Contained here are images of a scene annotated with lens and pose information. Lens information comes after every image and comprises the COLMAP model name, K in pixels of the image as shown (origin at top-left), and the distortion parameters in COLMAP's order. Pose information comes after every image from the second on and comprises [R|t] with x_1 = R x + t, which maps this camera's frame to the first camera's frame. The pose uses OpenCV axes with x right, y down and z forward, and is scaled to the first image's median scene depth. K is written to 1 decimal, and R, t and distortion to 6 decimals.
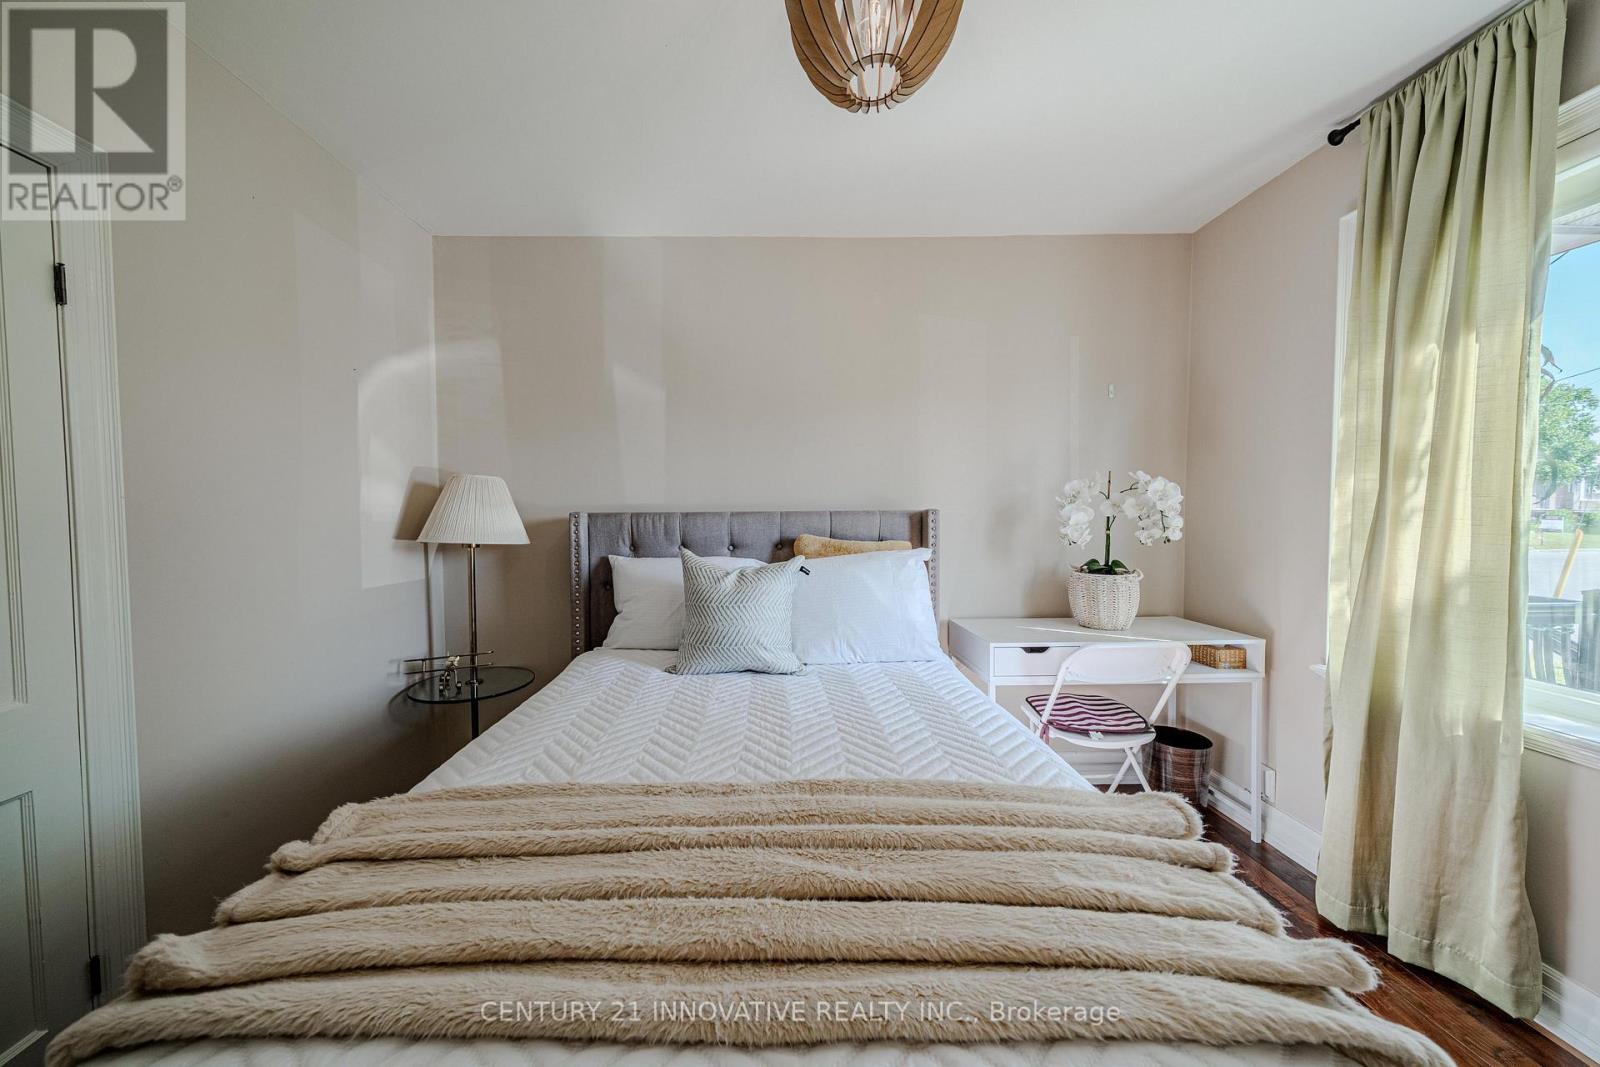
lens RADIAL K [[536.9, 0, 793.9], [0, 536.9, 535.5], [0, 0, 1]] dist [0.014627, -0.001098]
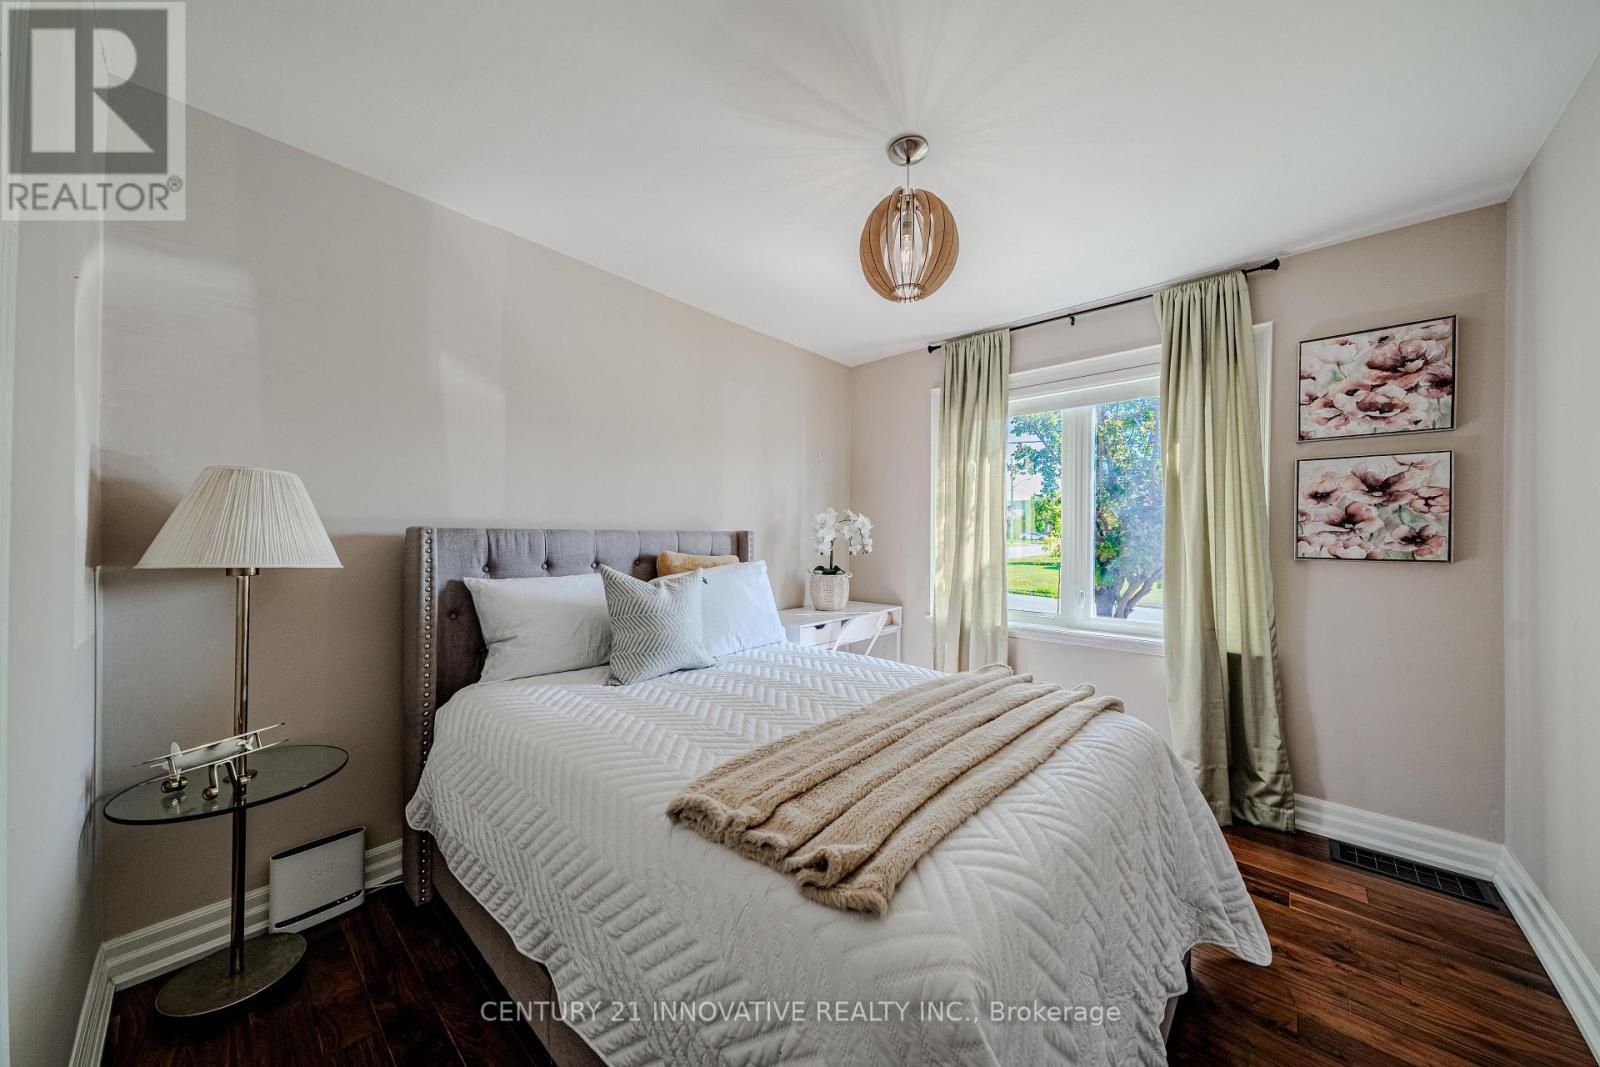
lens RADIAL K [[536.9, 0, 777.5], [0, 536.9, 541.1], [0, 0, 1]] dist [0.014627, -0.001098]
pose [[0.692343, 0.005034, 0.721551, -0.646914], [0.019956, 0.999460, -0.026121, 0.011849], [-0.721293, 0.032484, 0.691868, 0.052039]]
